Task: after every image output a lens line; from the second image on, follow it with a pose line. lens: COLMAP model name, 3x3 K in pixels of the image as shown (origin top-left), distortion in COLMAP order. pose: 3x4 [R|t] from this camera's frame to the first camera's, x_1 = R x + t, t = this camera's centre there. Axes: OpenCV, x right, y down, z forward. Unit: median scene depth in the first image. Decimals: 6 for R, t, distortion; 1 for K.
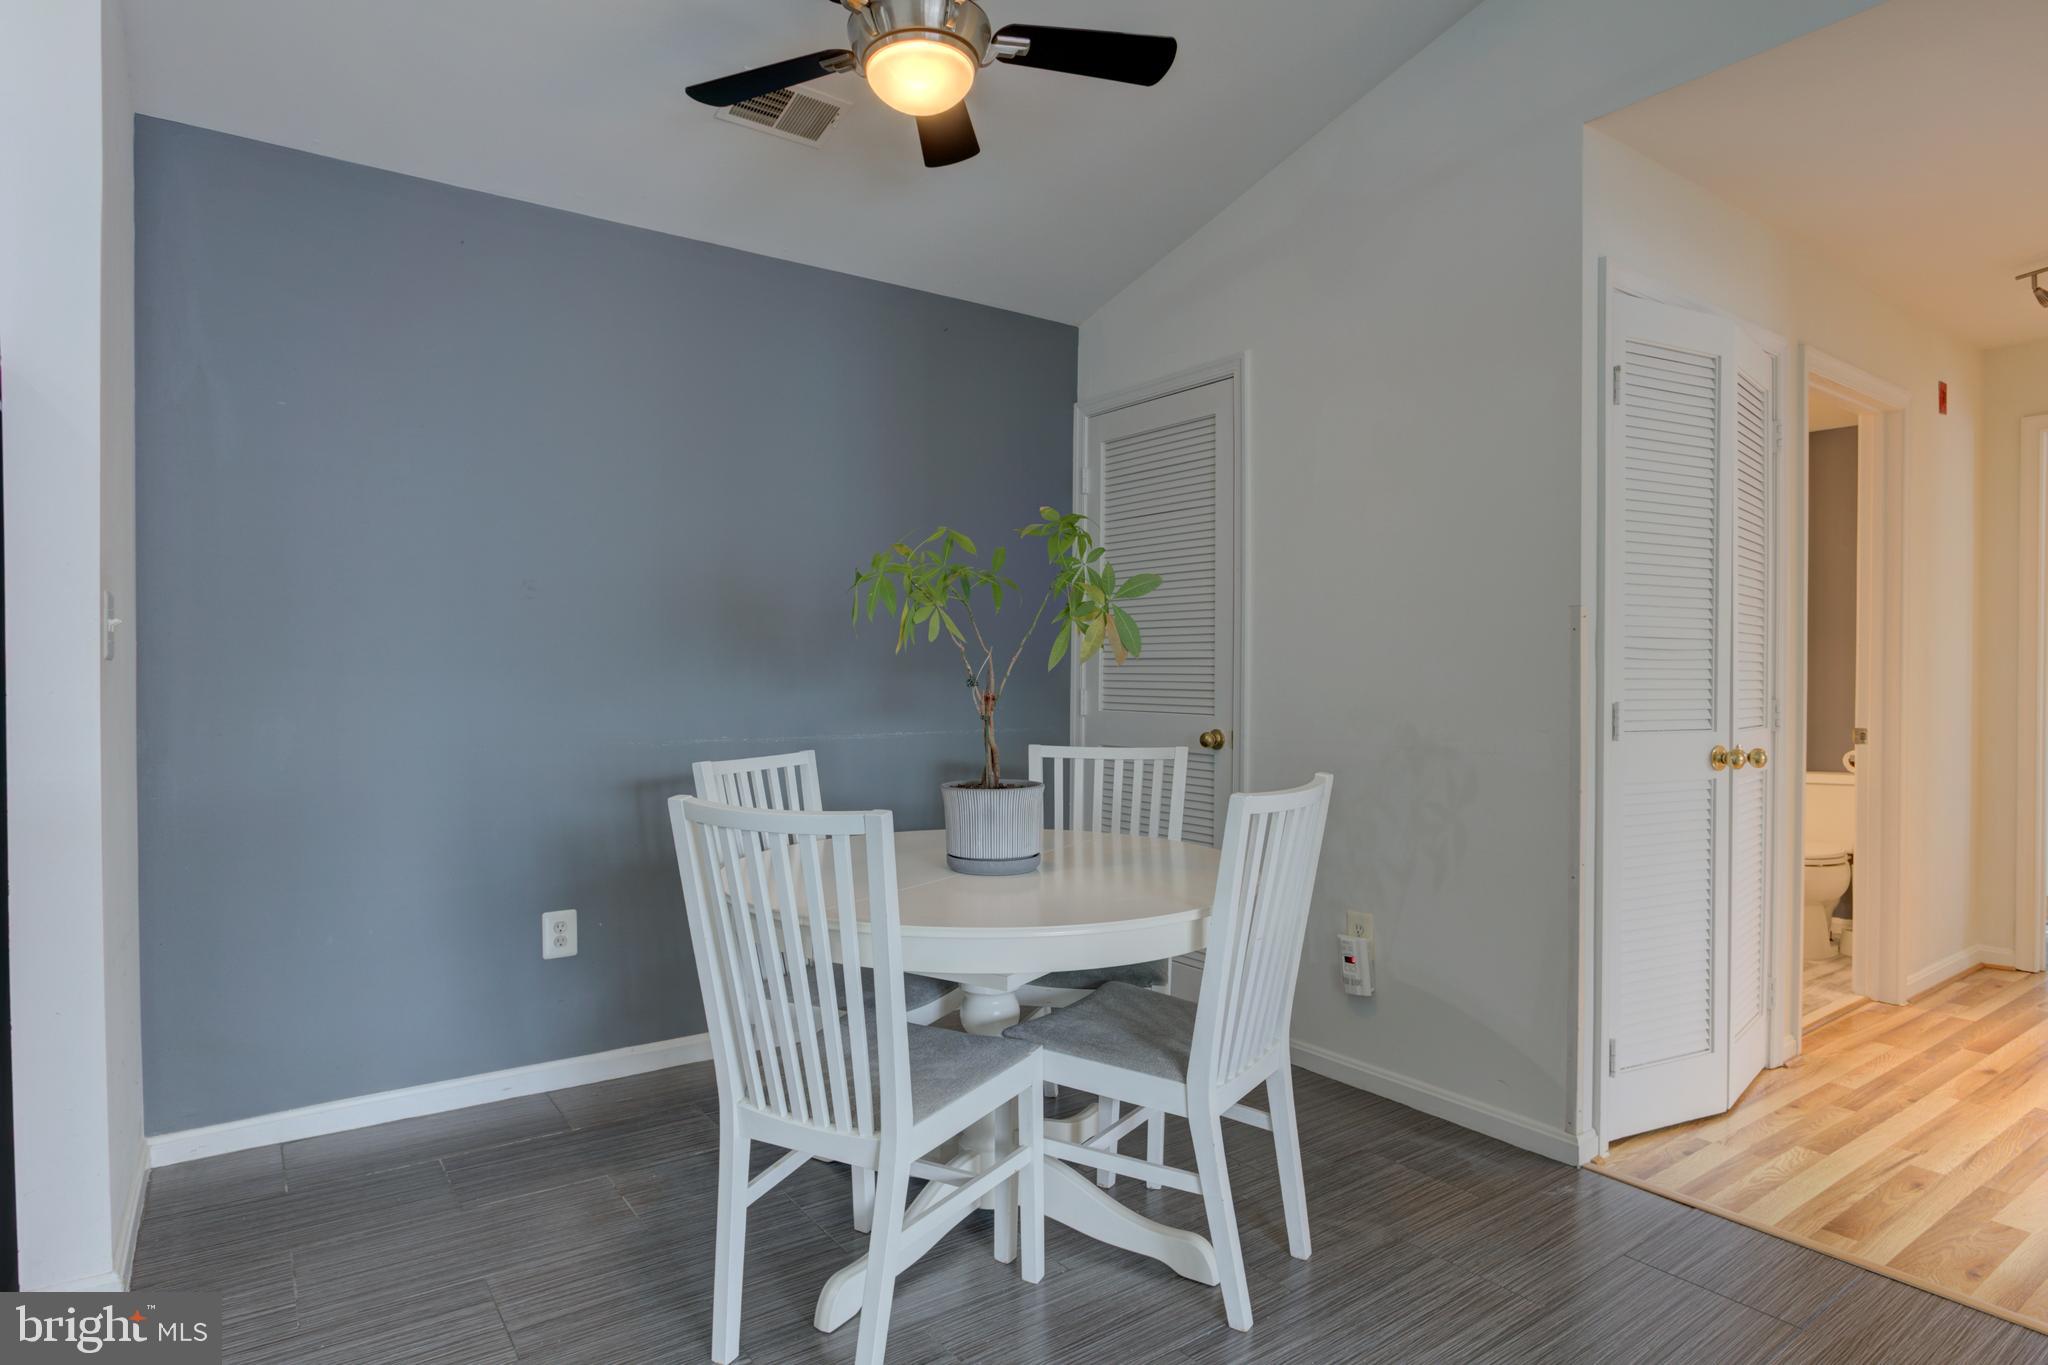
lens RADIAL K [[1138.4, 0, 1041.1], [0, 1138.4, 674.6], [0, 0, 1]] dist [-0.045097, 0.009945]
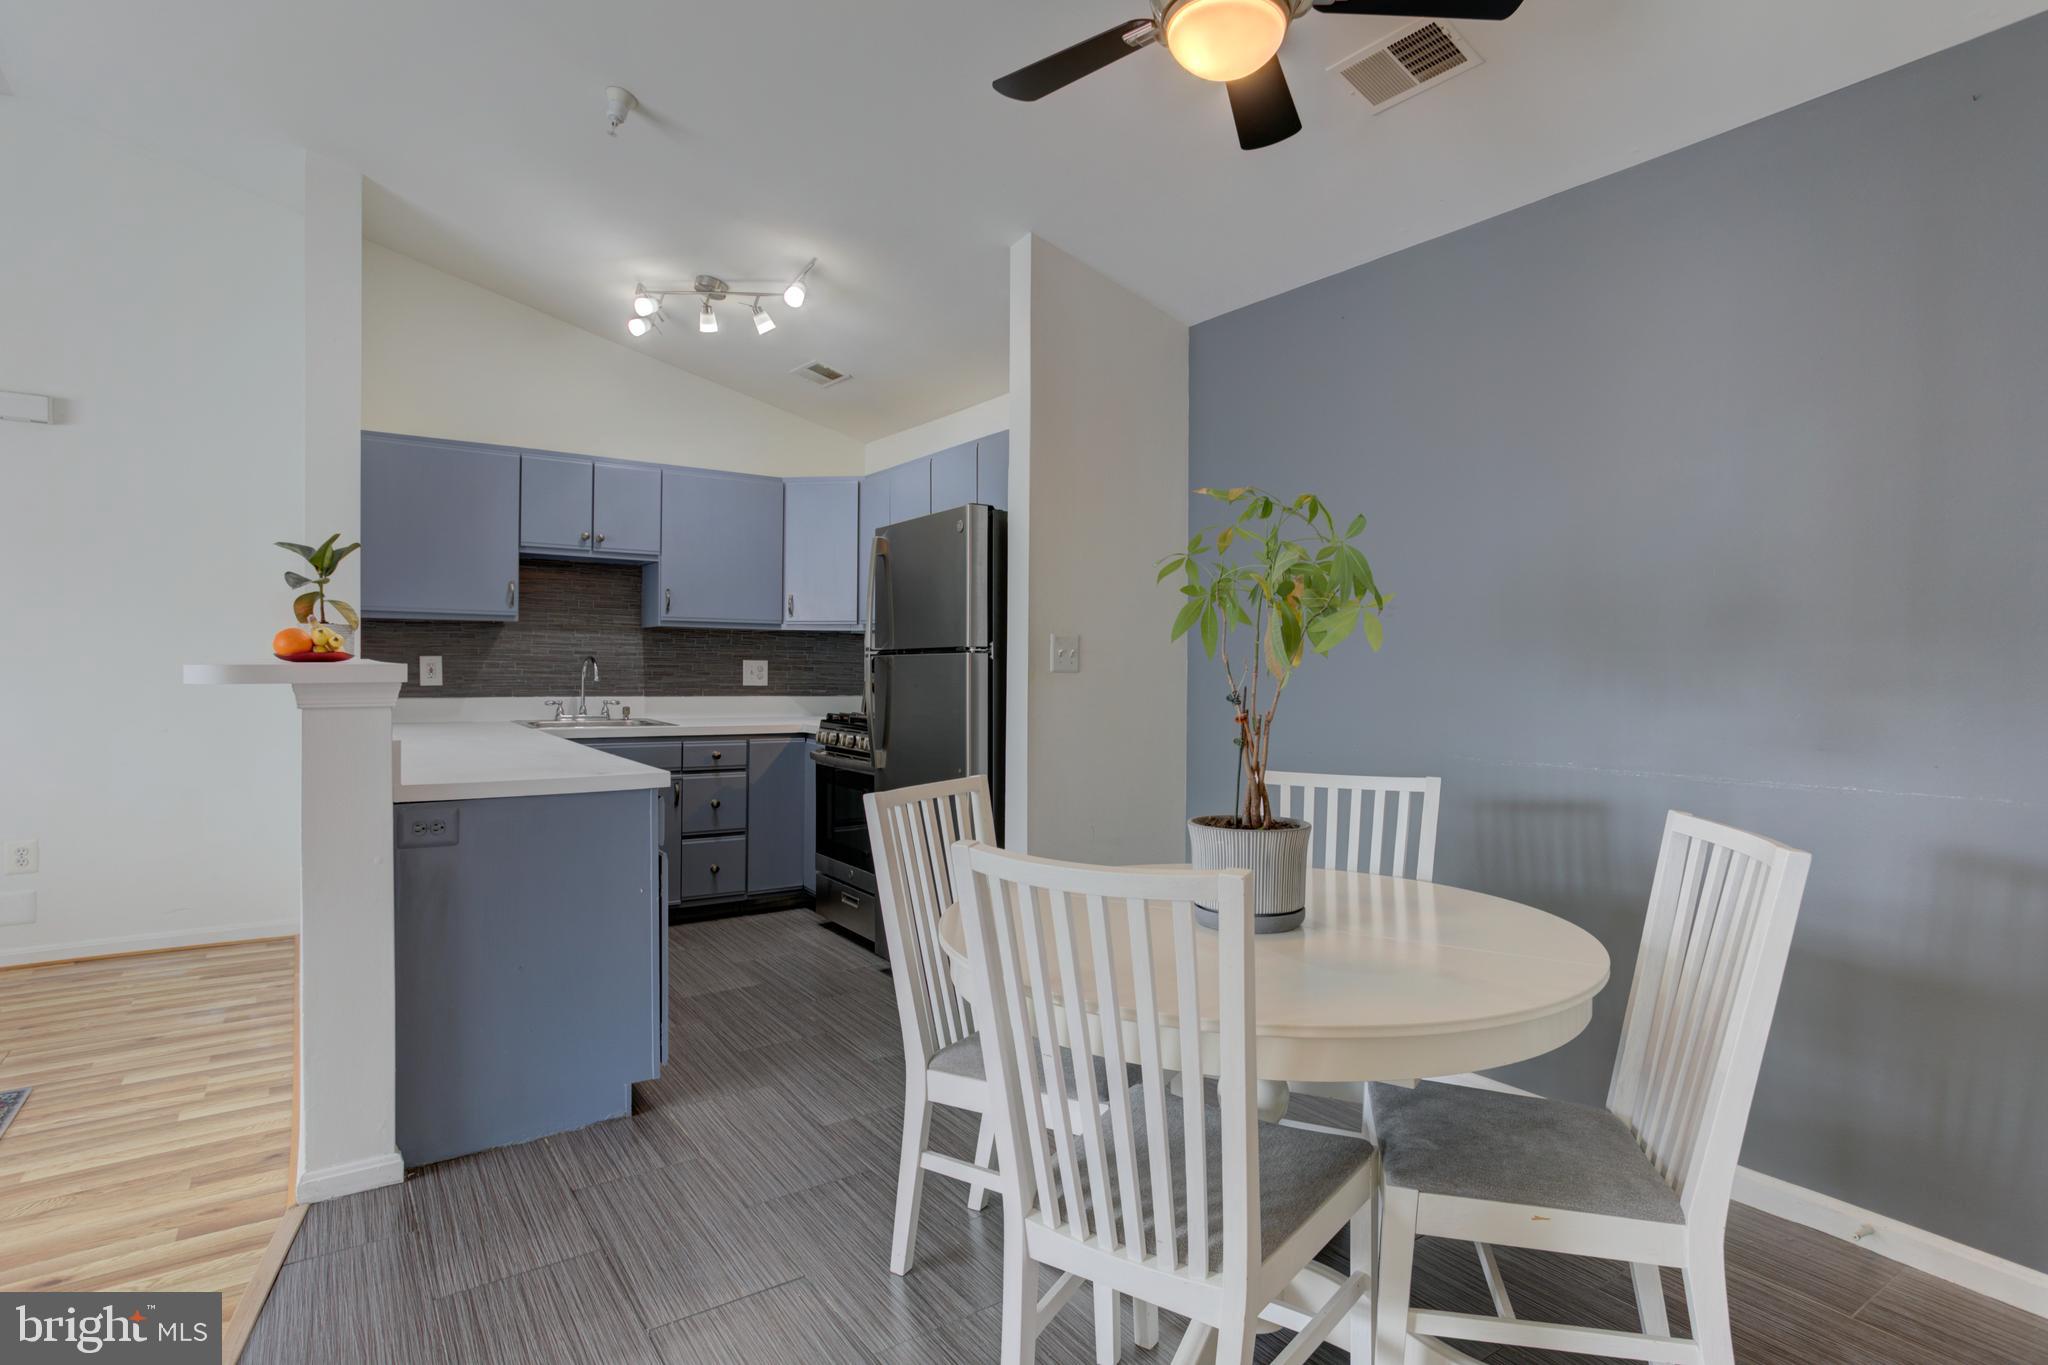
lens RADIAL K [[1017.3, 0, 1018.3], [0, 1017.3, 671.2], [0, 0, 1]] dist [-0.030298, 0.011563]
pose [[-0.027605, 0.002093, -0.999617, 0.591559], [-0.007287, 0.999971, 0.002295, -0.013259], [0.999592, 0.007348, -0.027589, 0.723827]]
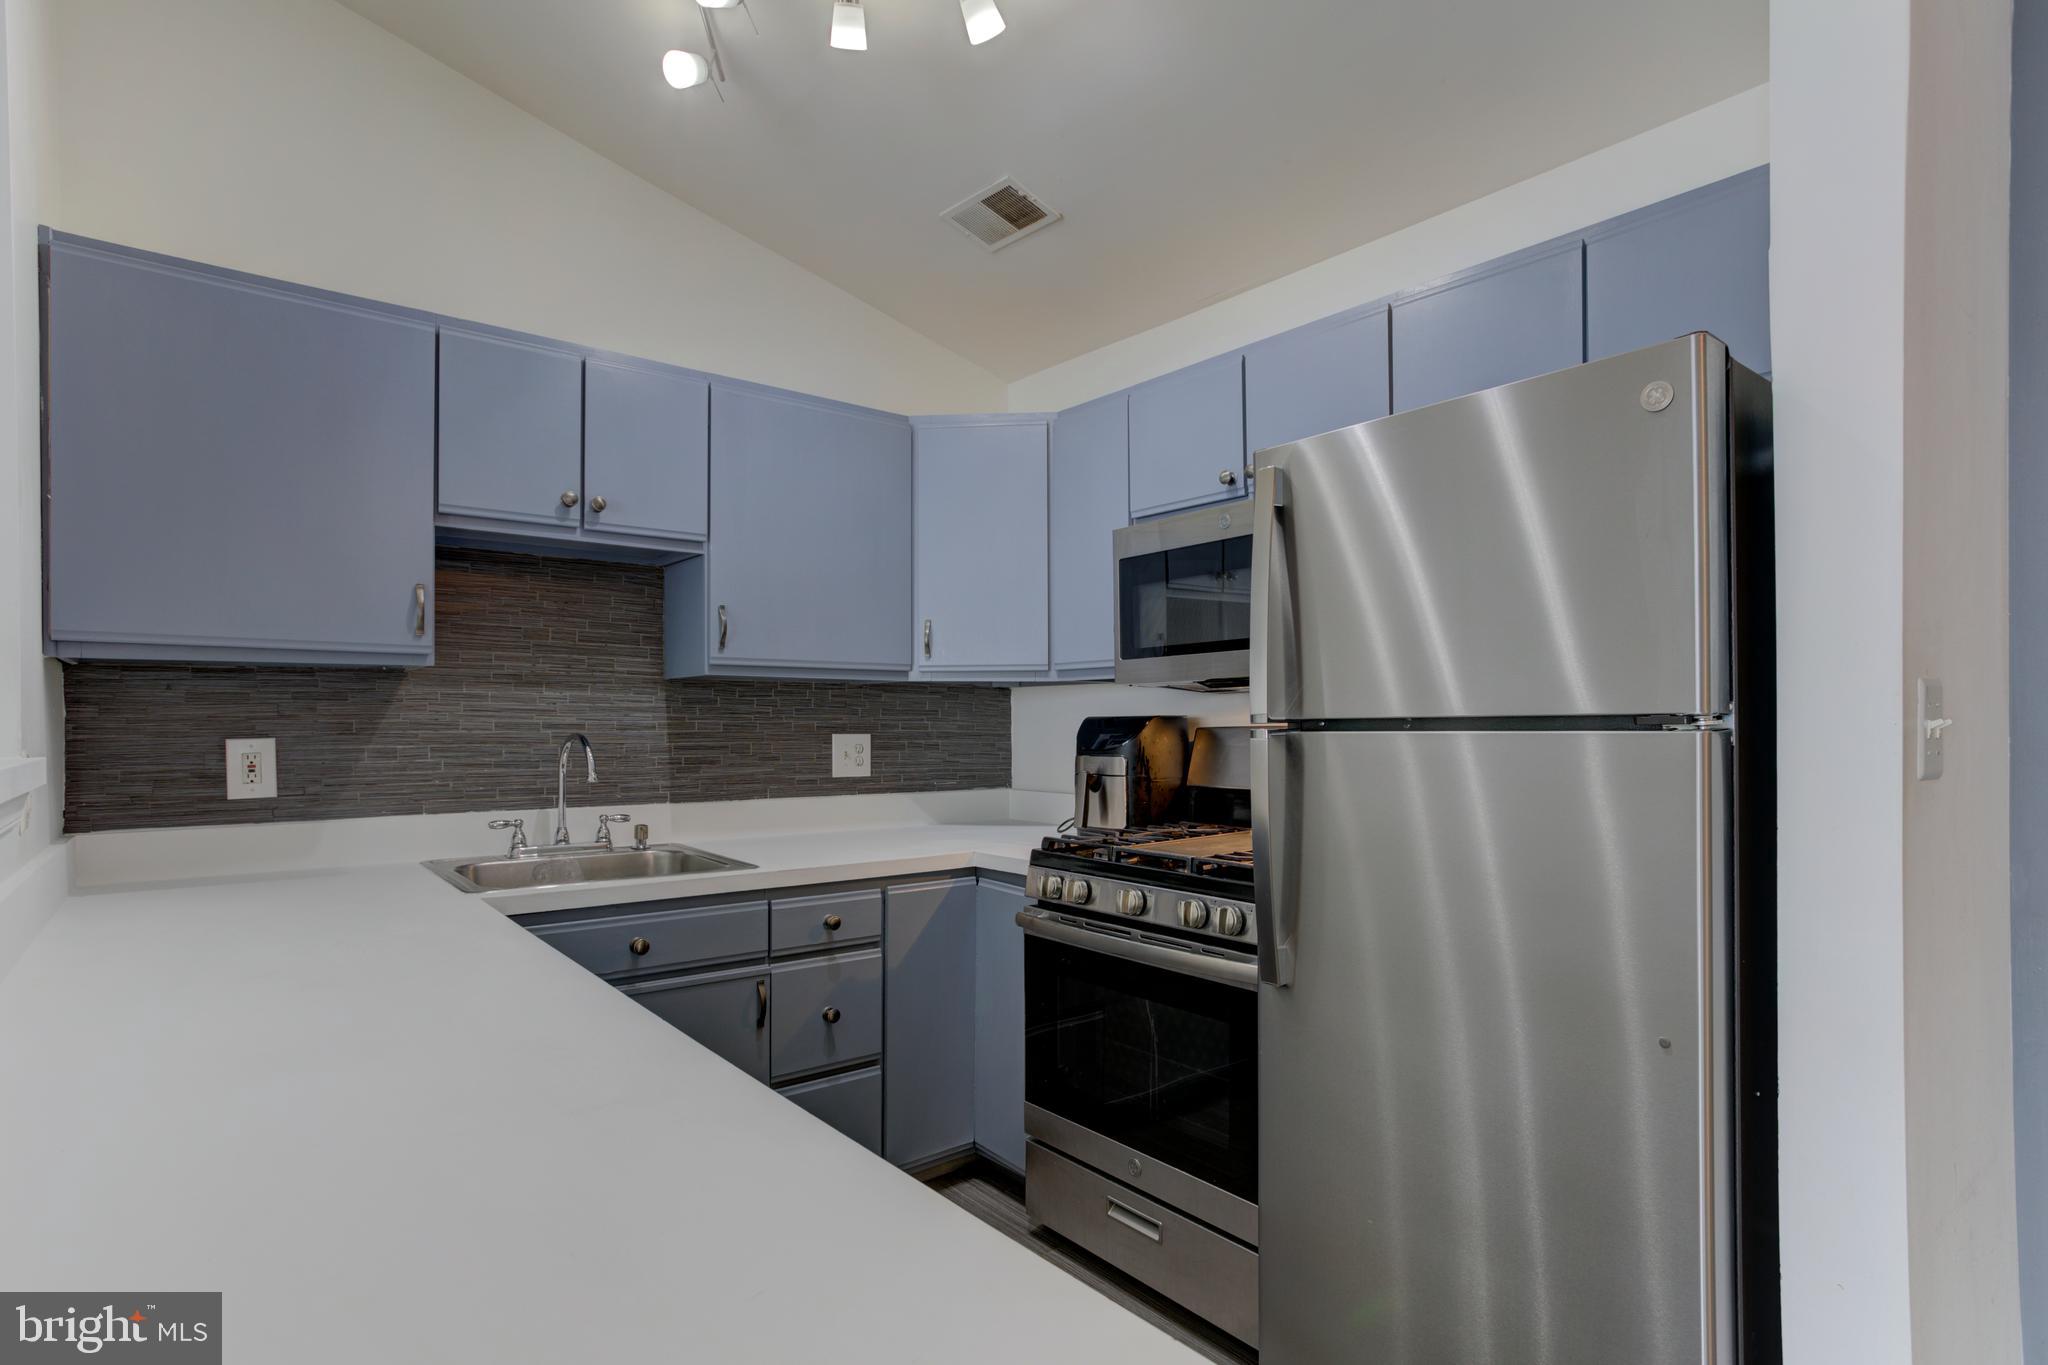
lens RADIAL K [[1017.3, 0, 1021.3], [0, 1017.3, 721.8], [0, 0, 1]] dist [-0.030298, 0.011563]
pose [[0.044925, -0.001425, -0.998989, -0.184605], [0.003237, 0.999994, -0.001281, -0.037133], [0.998985, -0.003176, 0.044930, 0.307179]]
